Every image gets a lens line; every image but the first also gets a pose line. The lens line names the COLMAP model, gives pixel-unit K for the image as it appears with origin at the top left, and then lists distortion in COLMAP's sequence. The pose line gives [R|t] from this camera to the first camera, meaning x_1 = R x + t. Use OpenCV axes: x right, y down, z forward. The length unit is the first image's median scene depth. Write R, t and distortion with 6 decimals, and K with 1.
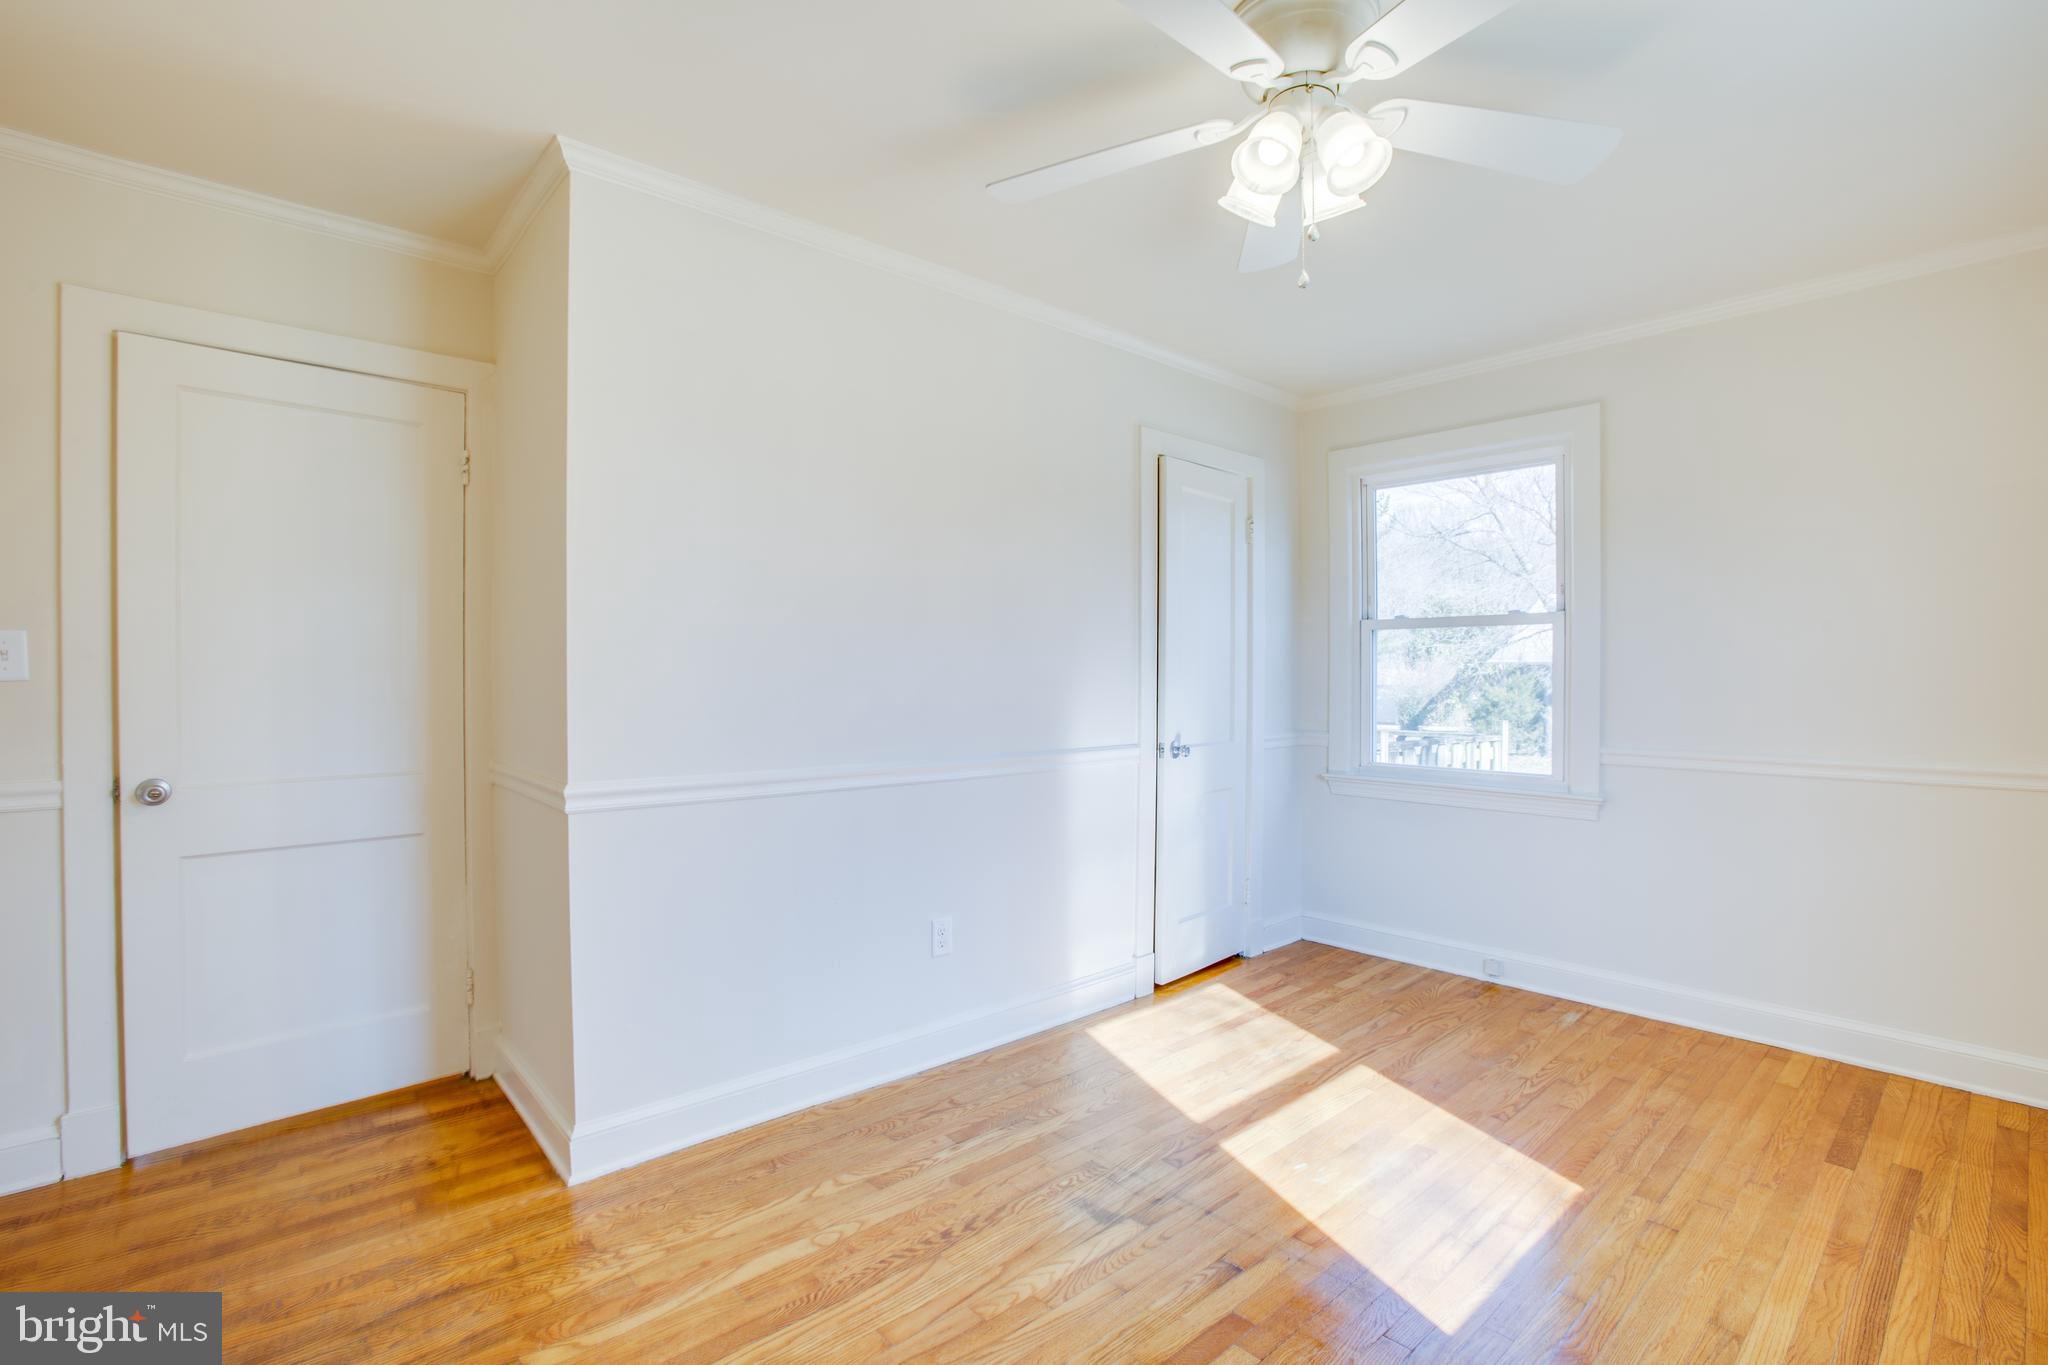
lens RADIAL K [[976.9, 0, 998.6], [0, 976.9, 692.4], [0, 0, 1]] dist [-0.053197, 0.018542]
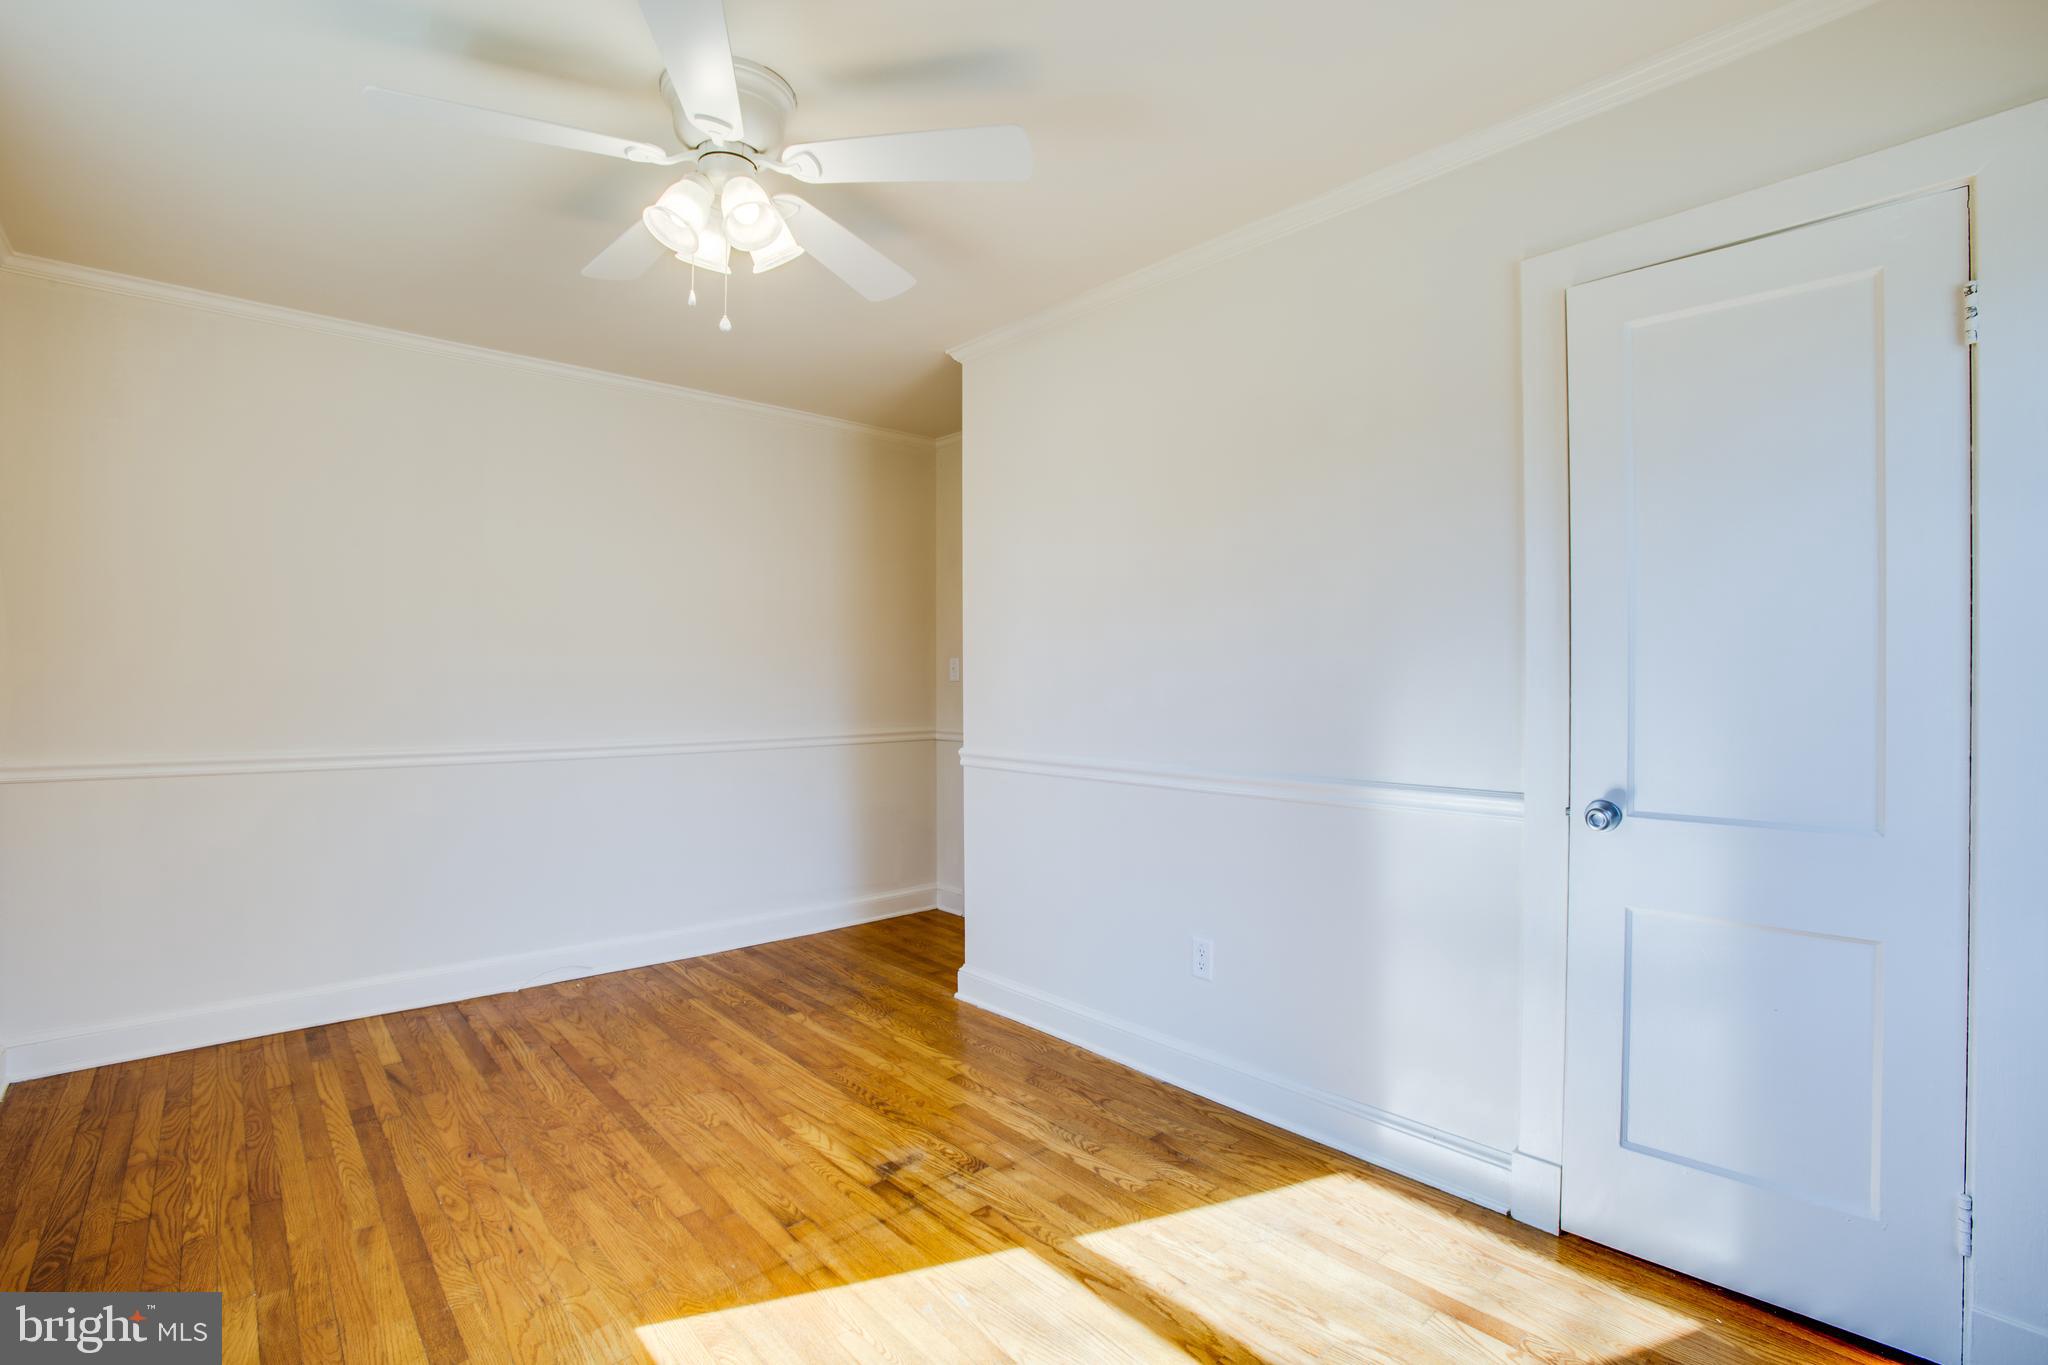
lens RADIAL K [[976.9, 0, 998.6], [0, 976.9, 692.4], [0, 0, 1]] dist [-0.053197, 0.018542]
pose [[-0.056782, 0.001391, -0.998386, 0.936810], [-0.009069, 0.999957, 0.001909, -0.000643], [0.998345, 0.009162, -0.056767, 0.920623]]
